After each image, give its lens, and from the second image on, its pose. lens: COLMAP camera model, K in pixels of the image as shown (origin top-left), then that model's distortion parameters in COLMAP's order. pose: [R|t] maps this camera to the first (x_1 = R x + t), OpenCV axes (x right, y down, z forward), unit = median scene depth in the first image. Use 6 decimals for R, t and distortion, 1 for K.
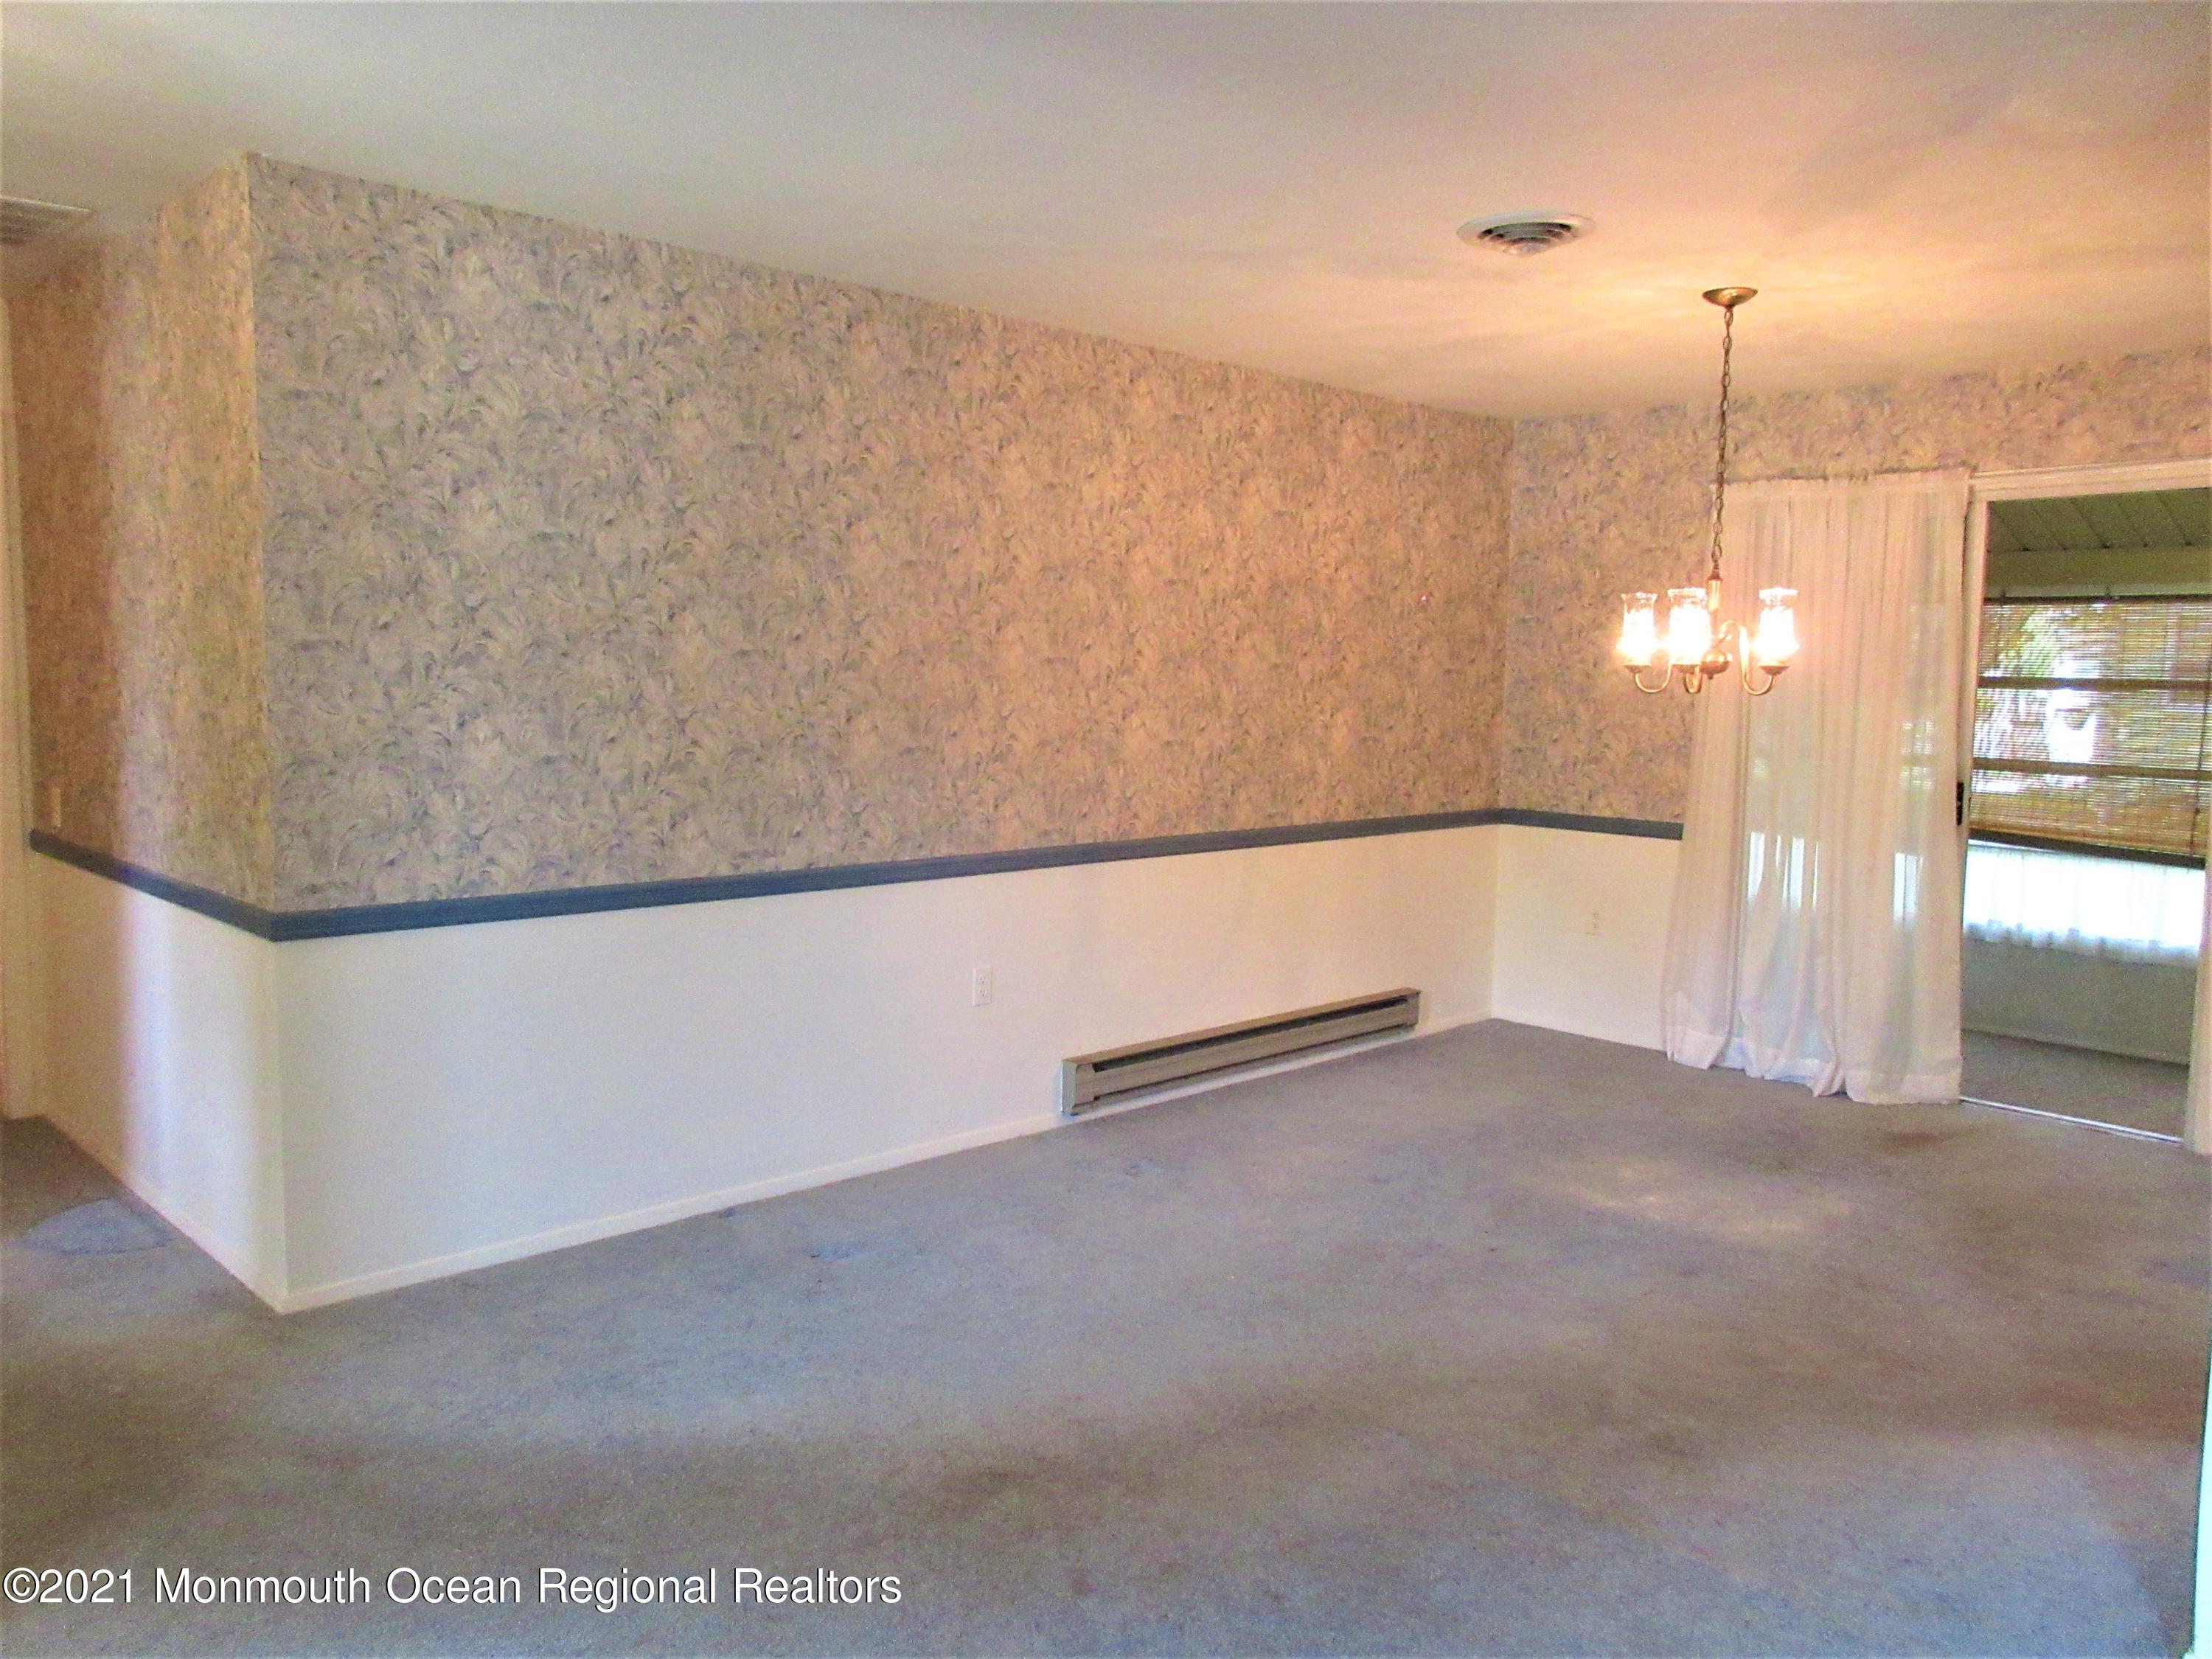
lens RADIAL K [[1655.3, 0, 1099.4], [0, 1655.3, 835.8], [0, 0, 1]] dist [0.011335, -0.011973]
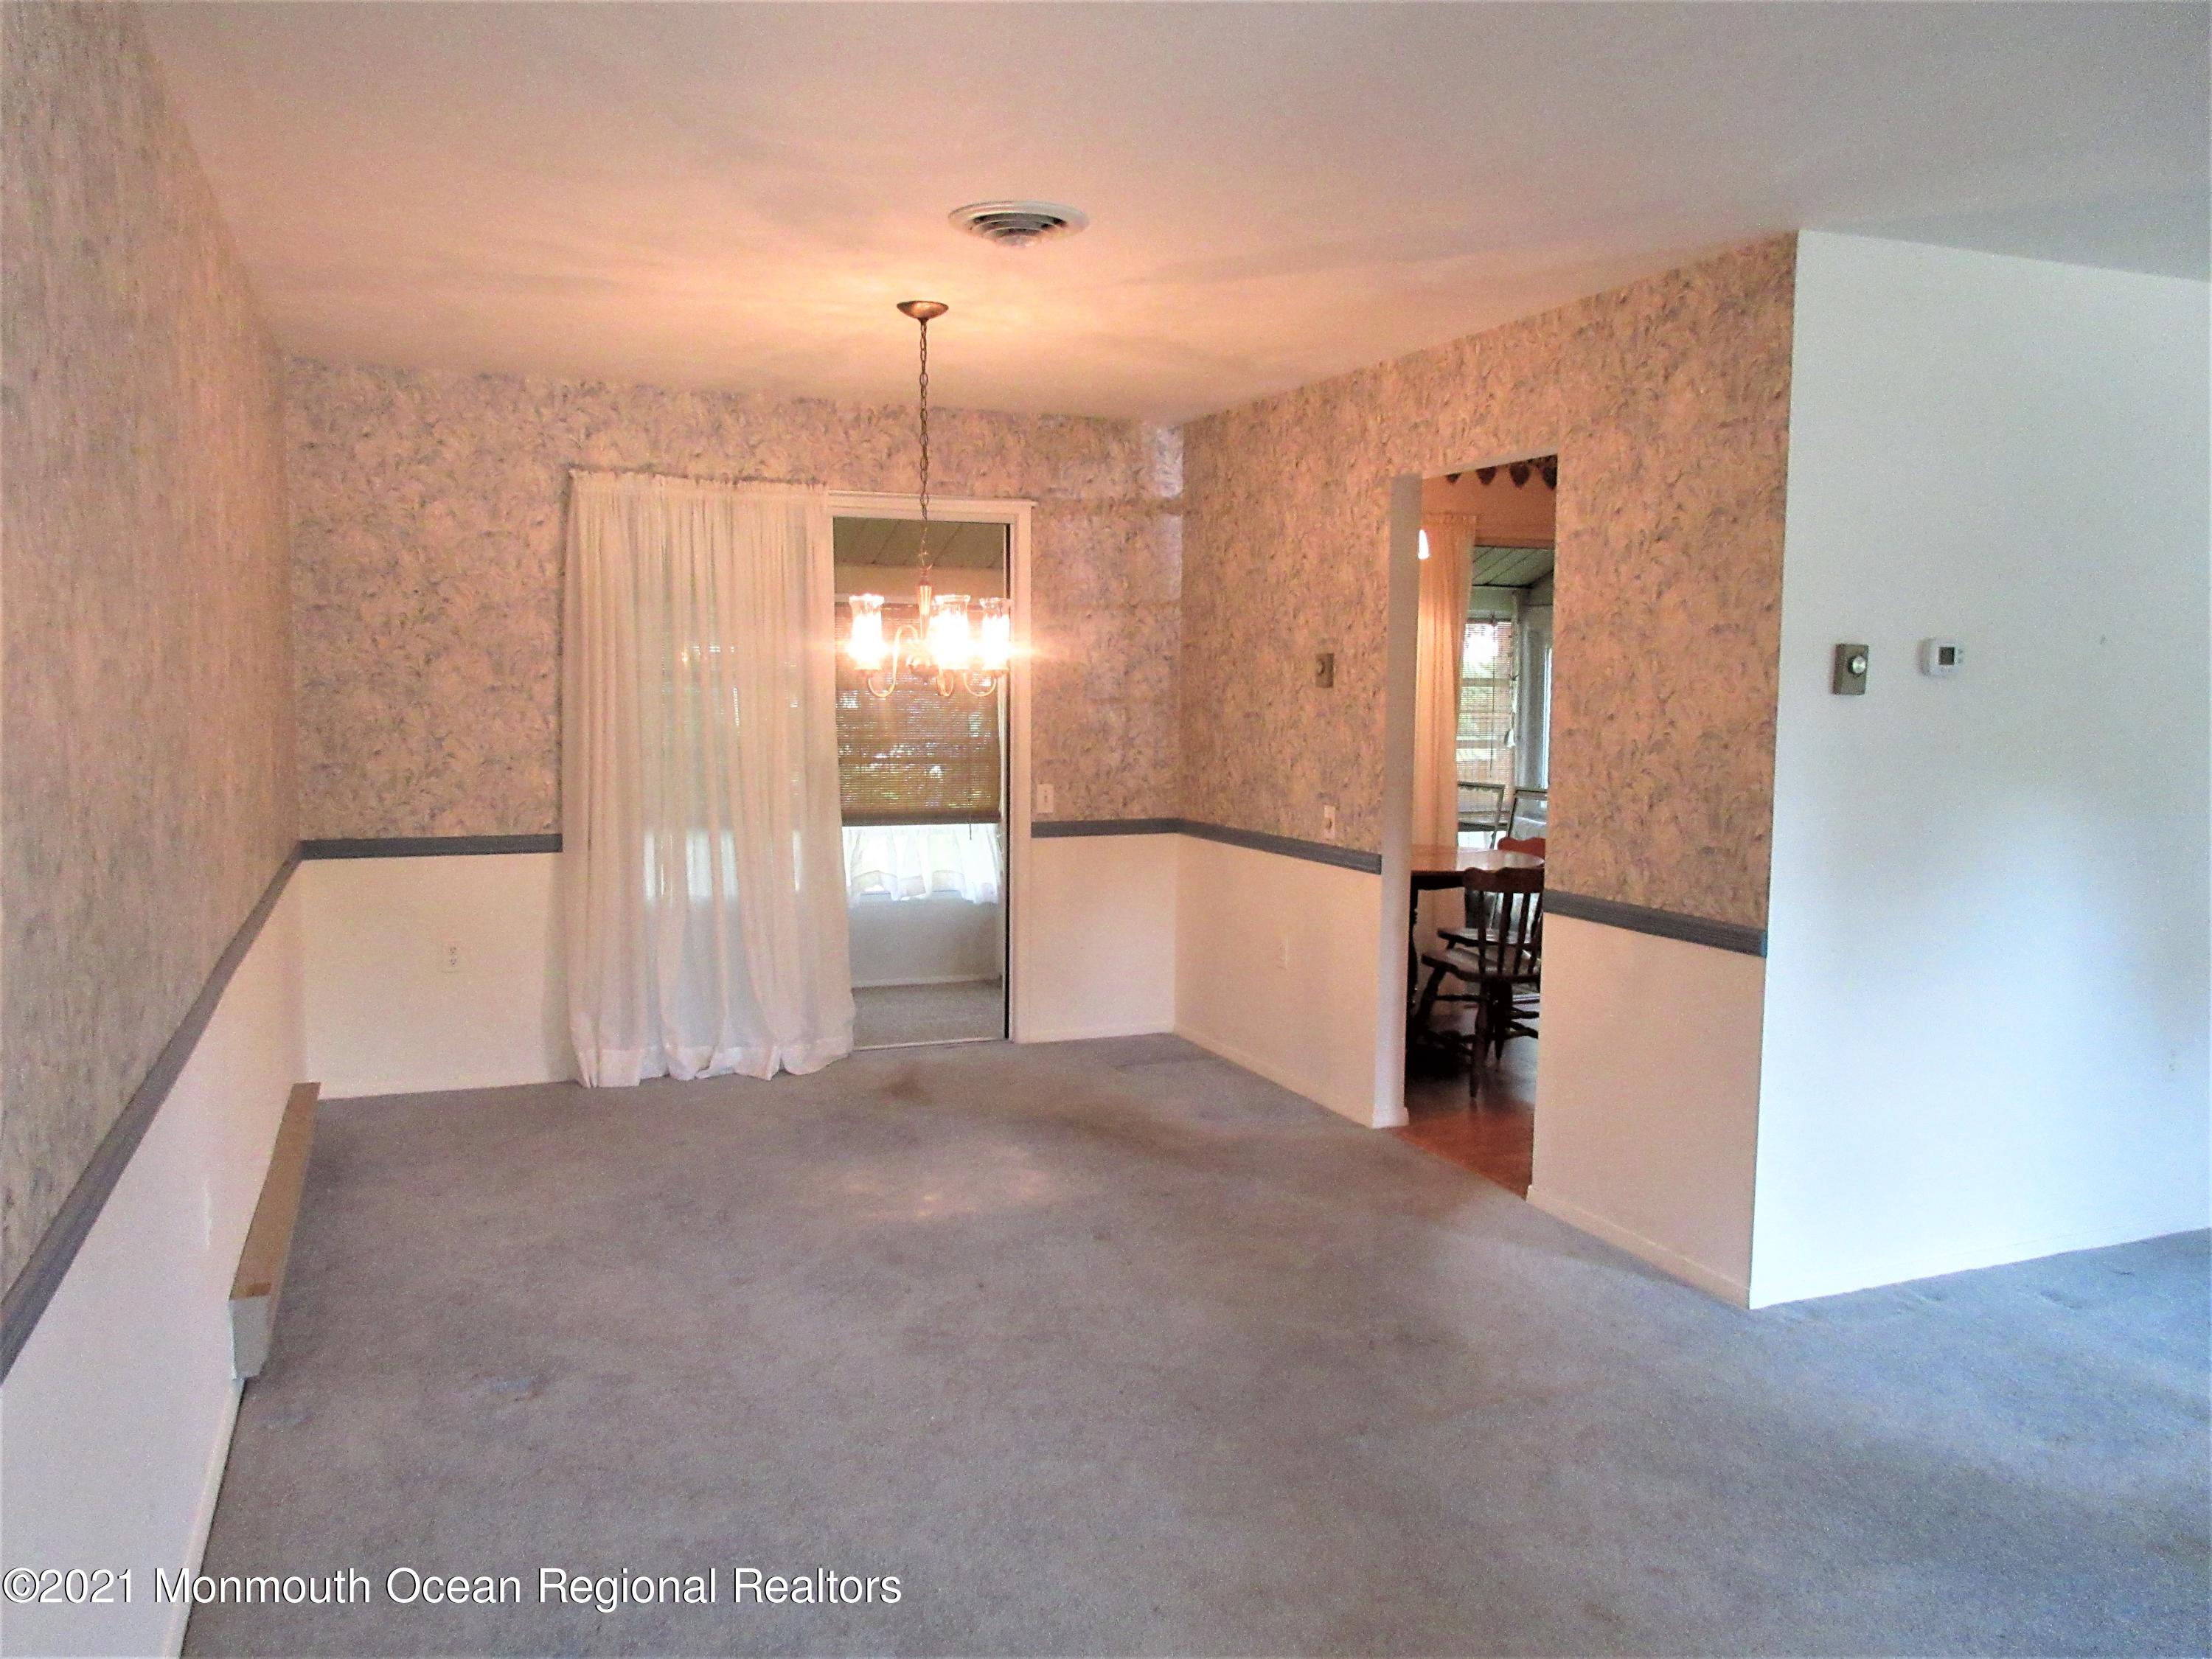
lens RADIAL K [[1655.3, 0, 1100.5], [0, 1655.3, 816.5], [0, 0, 1]] dist [0.011335, -0.011973]
pose [[0.350342, -0.092043, 0.932088, -0.452112], [0.091862, 0.993738, 0.063603, -0.054277], [-0.932106, 0.063341, 0.356603, 0.439674]]
